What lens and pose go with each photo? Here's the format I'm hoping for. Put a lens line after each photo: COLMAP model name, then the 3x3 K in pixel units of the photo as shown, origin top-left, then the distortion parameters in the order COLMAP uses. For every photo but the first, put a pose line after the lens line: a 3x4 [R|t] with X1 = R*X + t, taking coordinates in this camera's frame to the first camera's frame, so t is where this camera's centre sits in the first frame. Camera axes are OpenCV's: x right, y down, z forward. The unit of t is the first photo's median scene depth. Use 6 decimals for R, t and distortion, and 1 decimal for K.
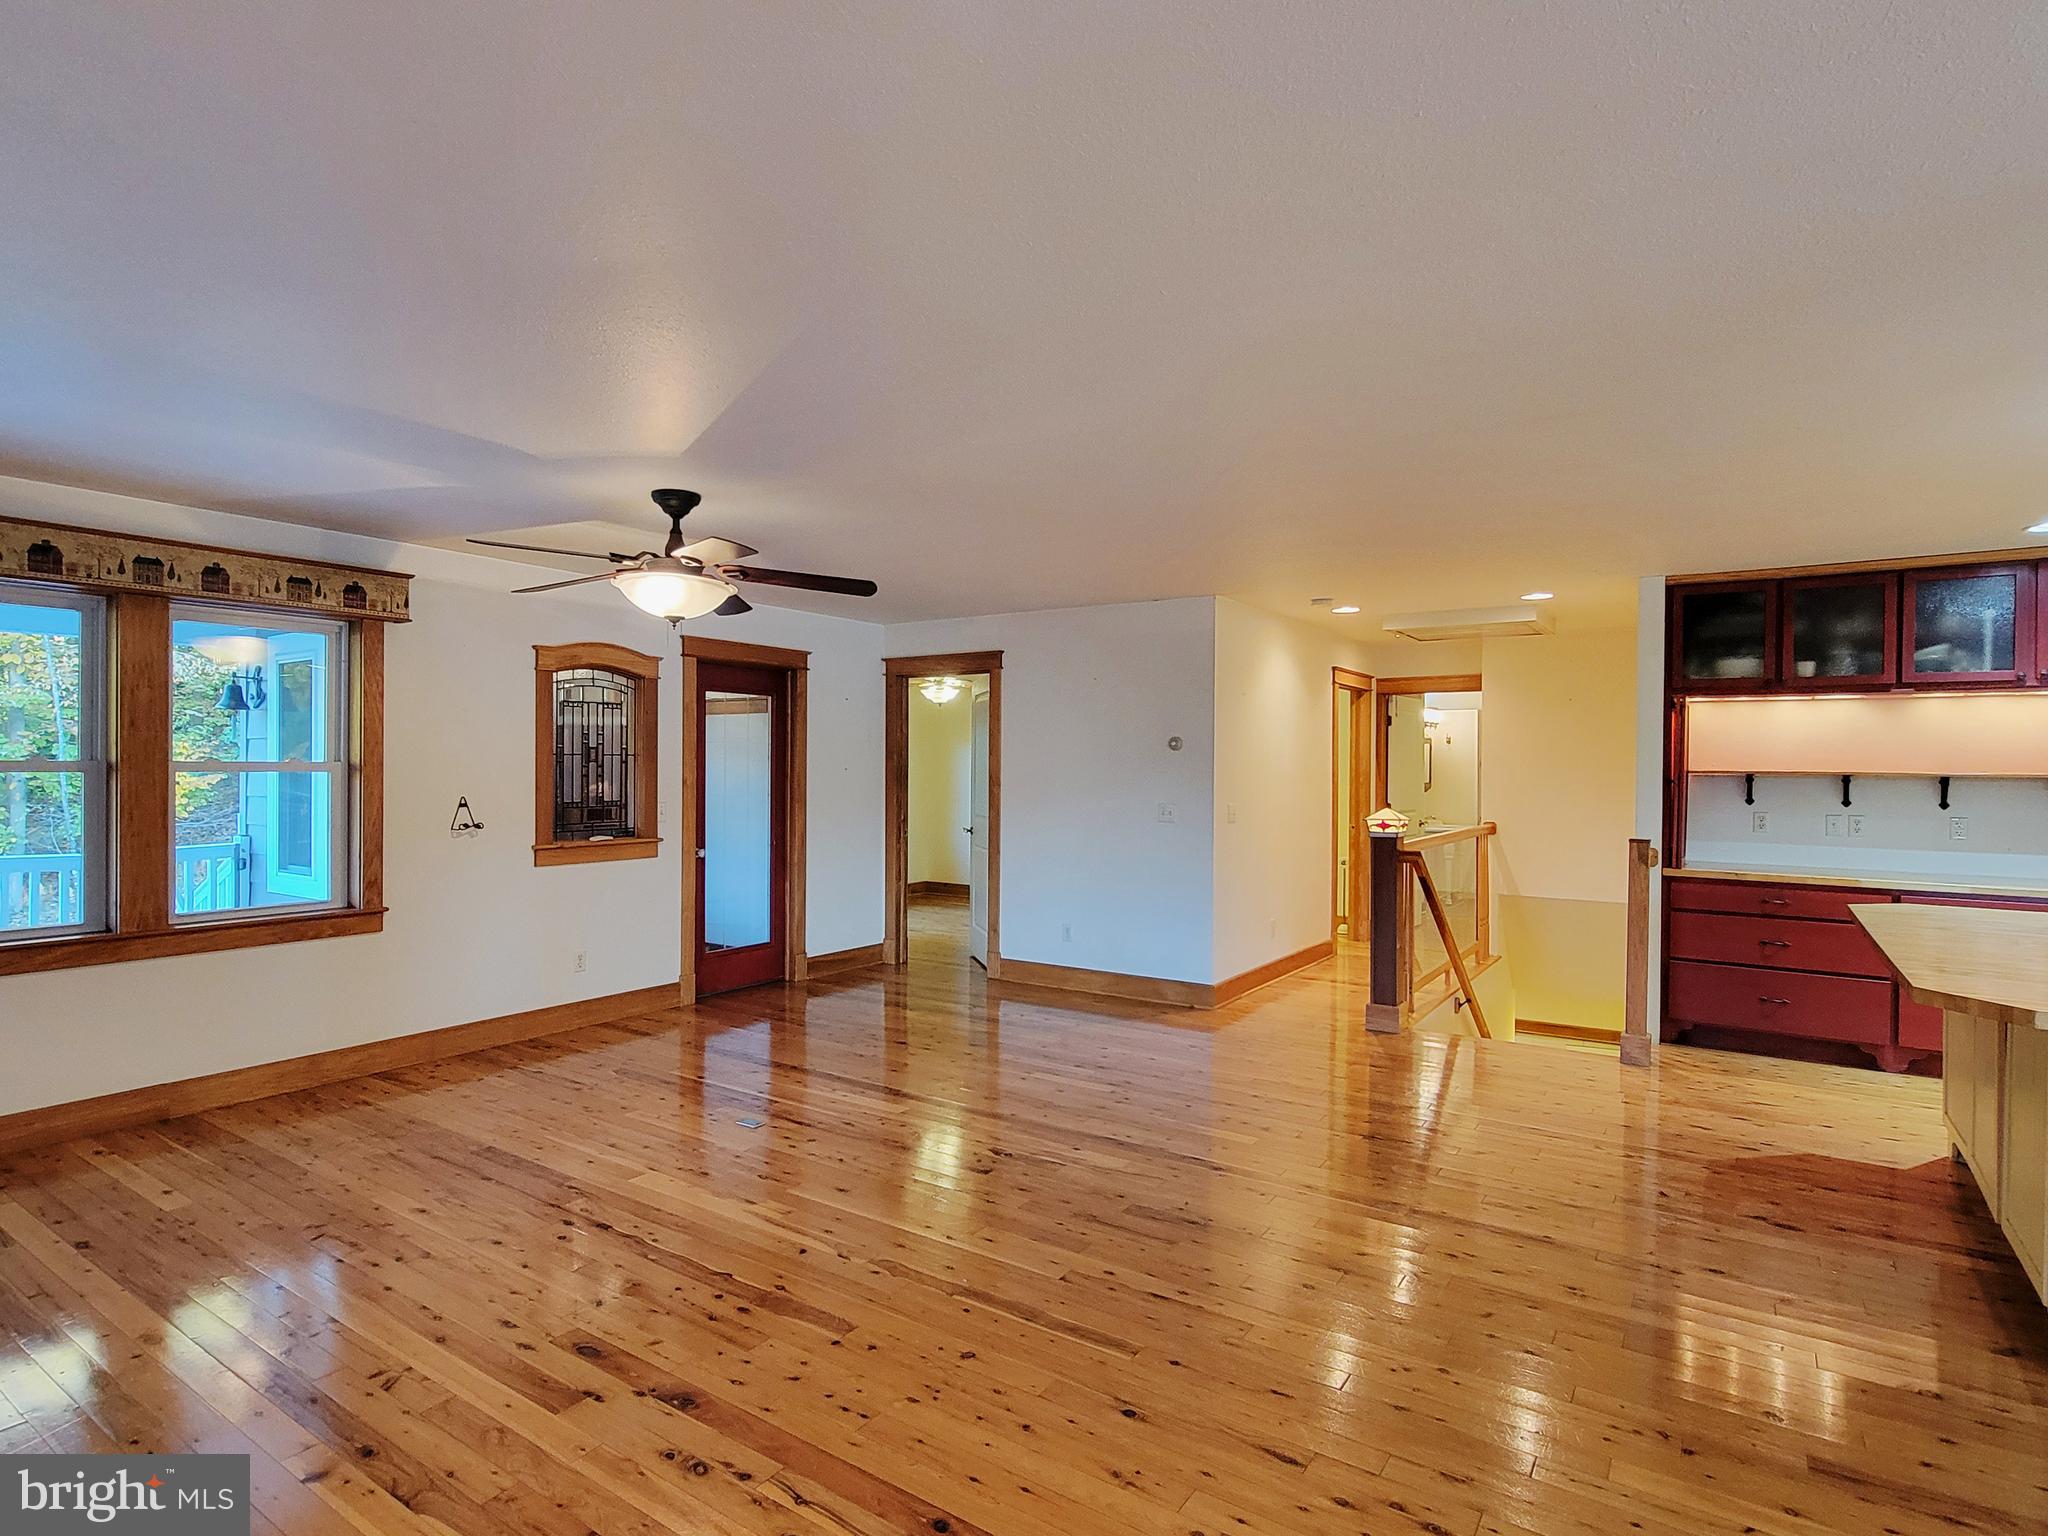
lens RADIAL K [[1074.3, 0, 1011.1], [0, 1074.3, 771.2], [0, 0, 1]] dist [-0.004258, 0.000104]
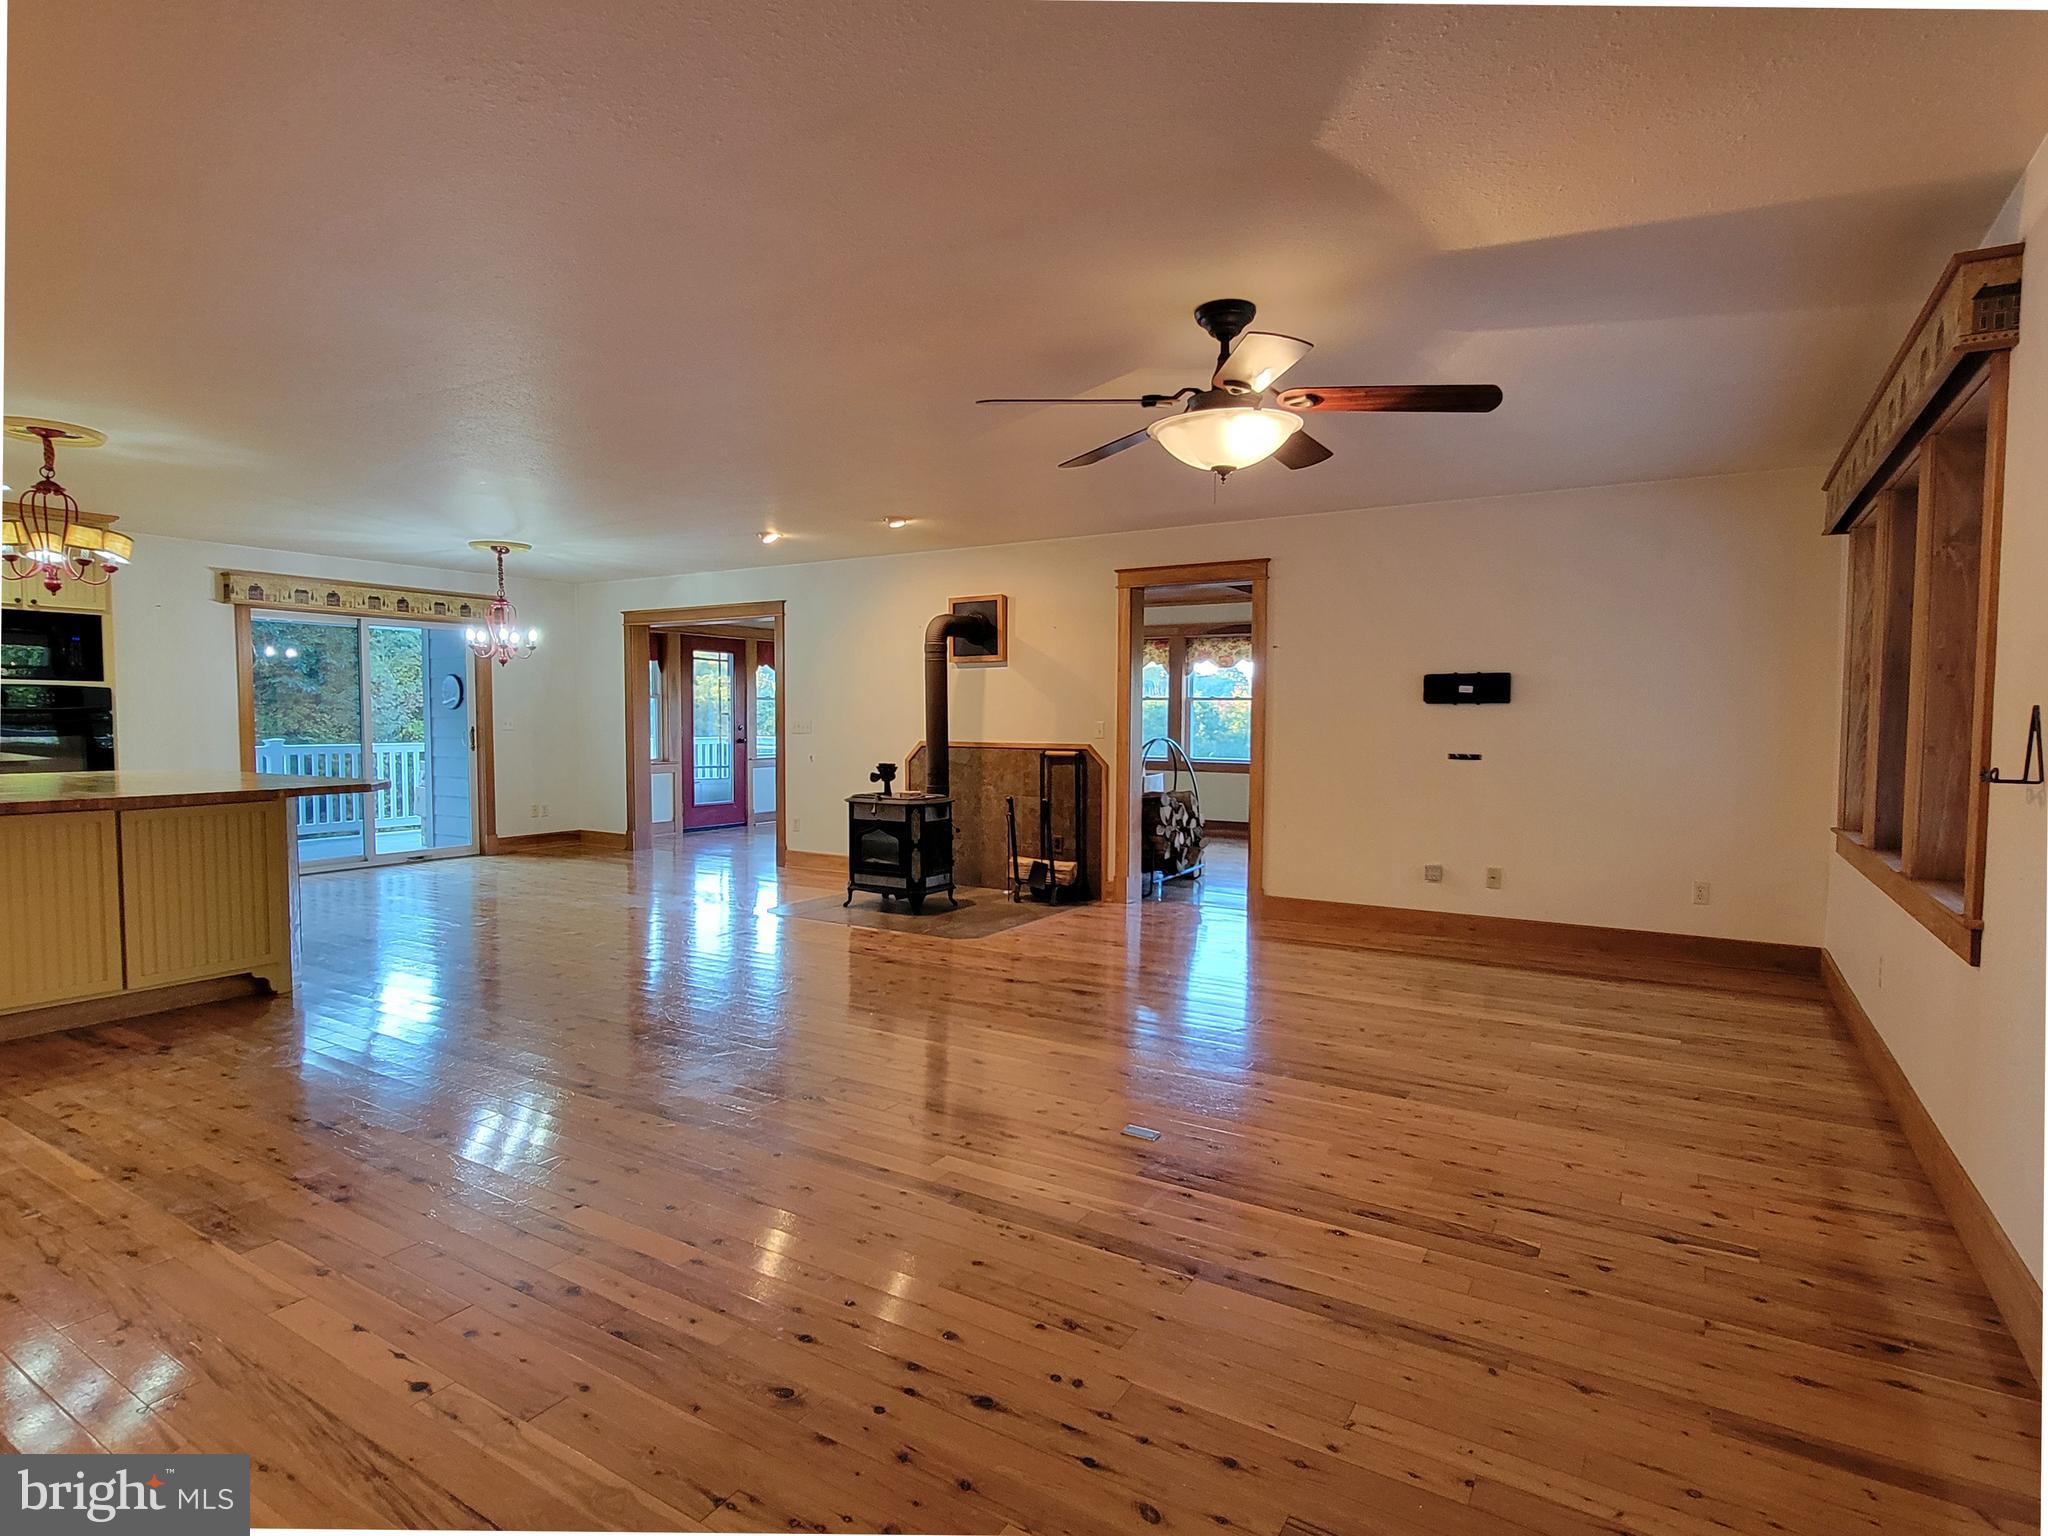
lens RADIAL K [[1074.3, 0, 1011.1], [0, 1074.3, 771.2], [0, 0, 1]] dist [-0.004258, 0.000104]
pose [[-0.999167, -0.009260, -0.039744, -0.089340], [-0.011437, 0.998426, 0.054903, 0.027168], [0.039174, 0.055312, -0.997700, 1.258542]]
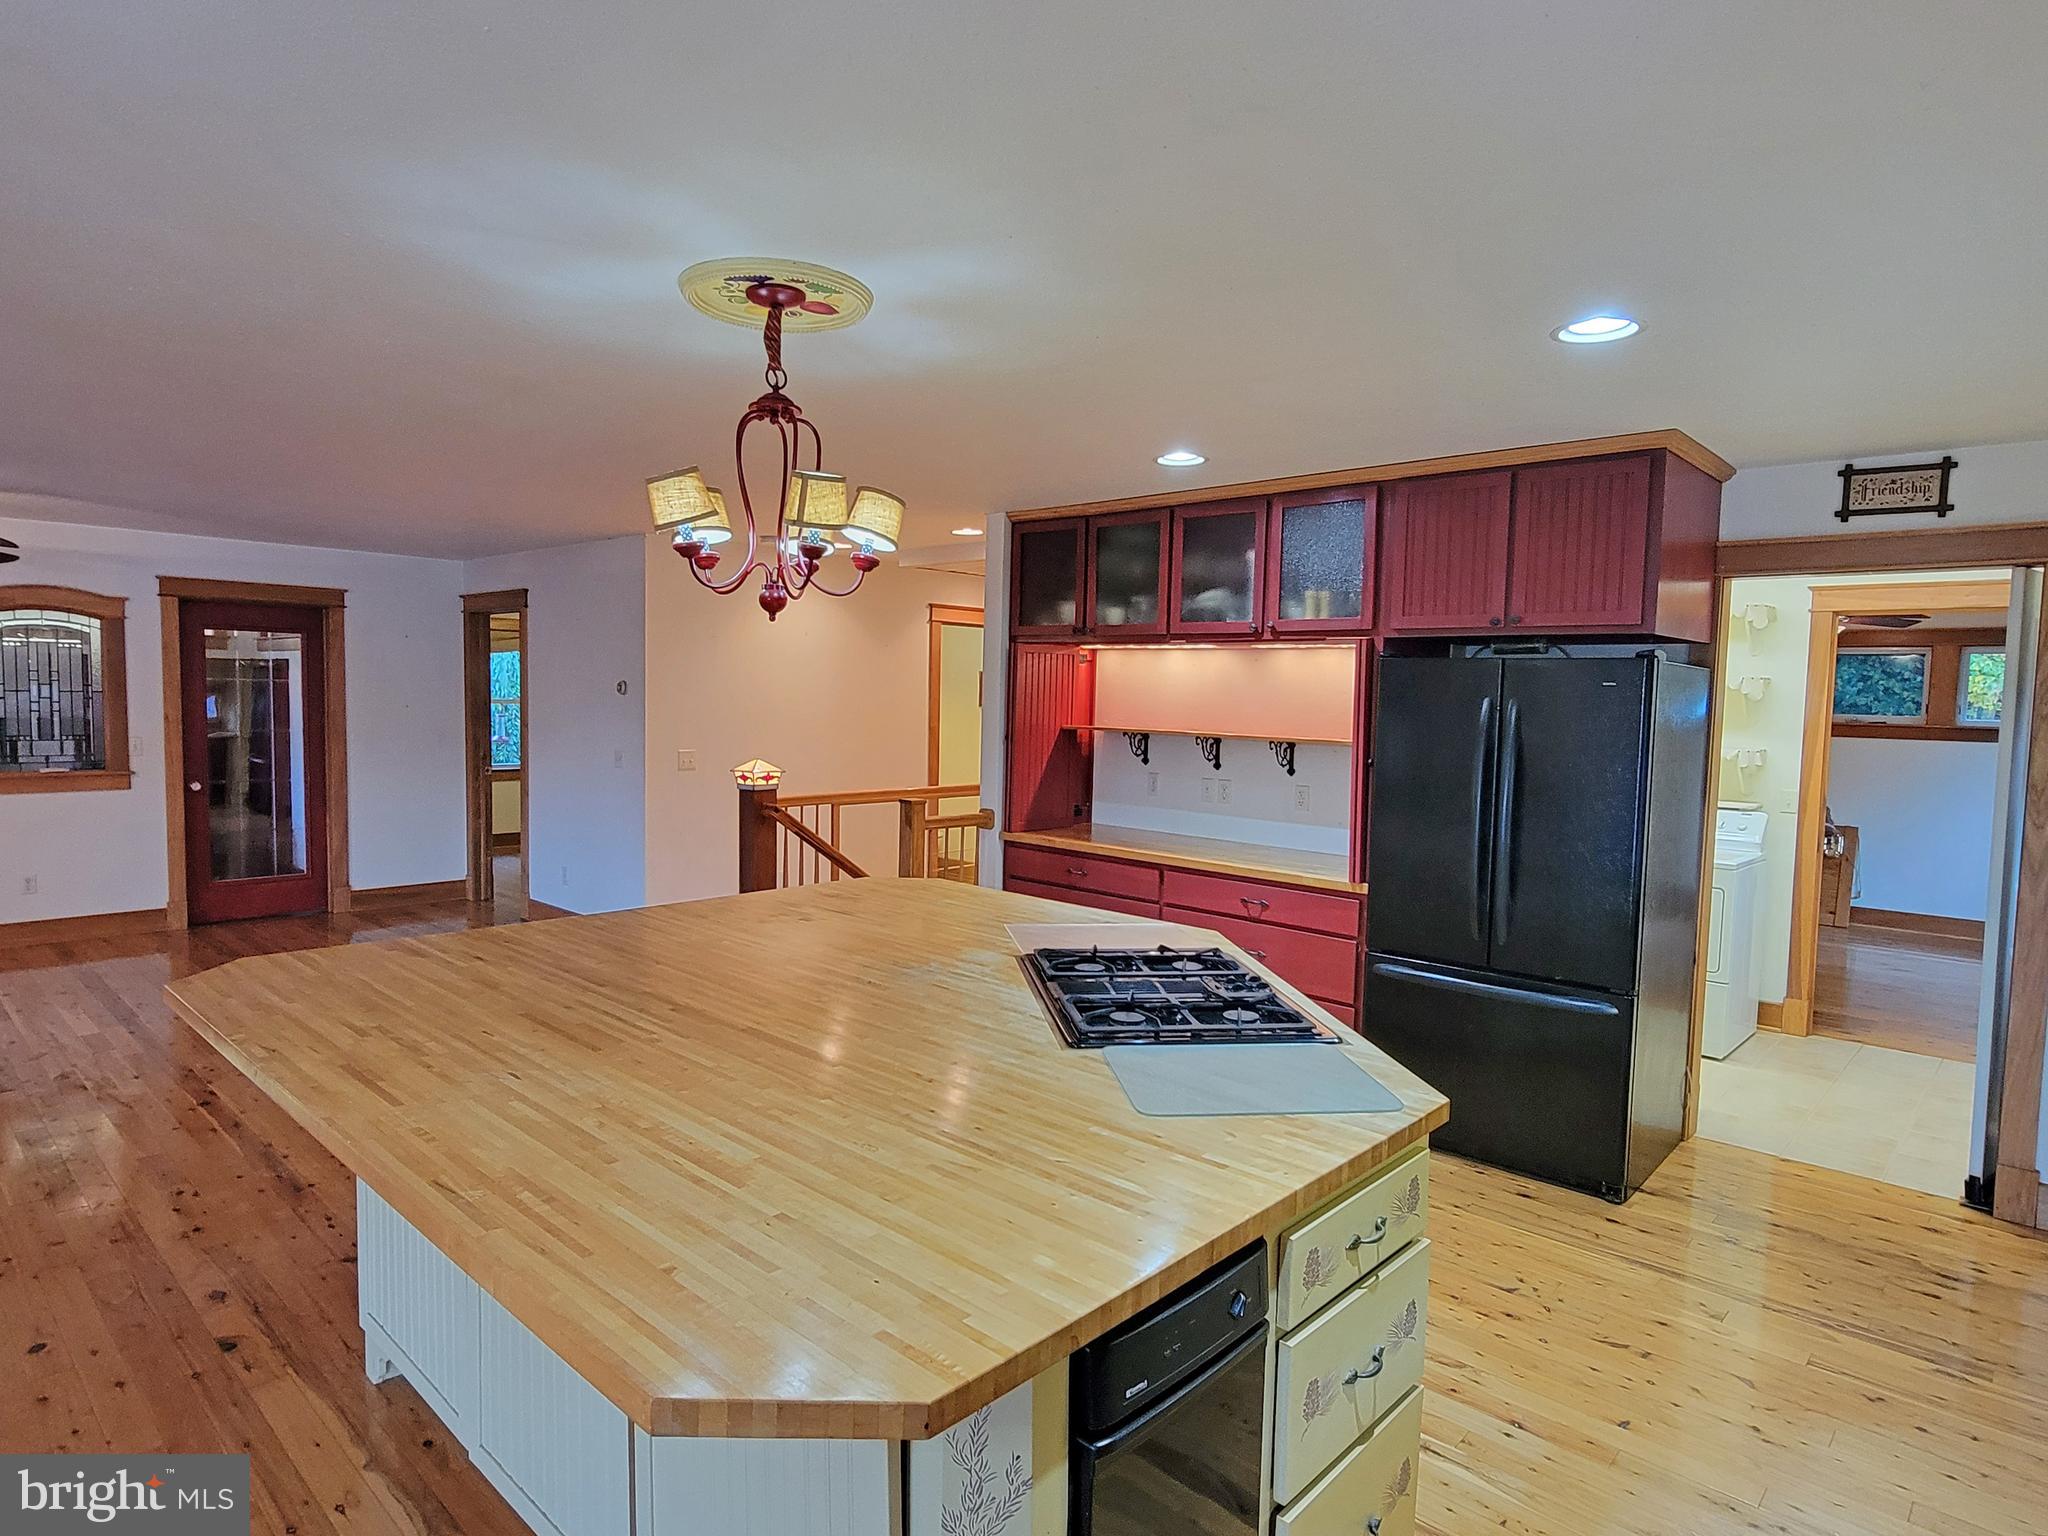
lens RADIAL K [[1156.5, 0, 1021.5], [0, 1156.5, 772.4], [0, 0, 1]] dist [-0.005637, 0.002177]
pose [[0.988155, 0.024933, -0.151420, 0.745452], [-0.015352, 0.997825, 0.064113, -0.023636], [0.152689, -0.061029, 0.986388, 0.021126]]
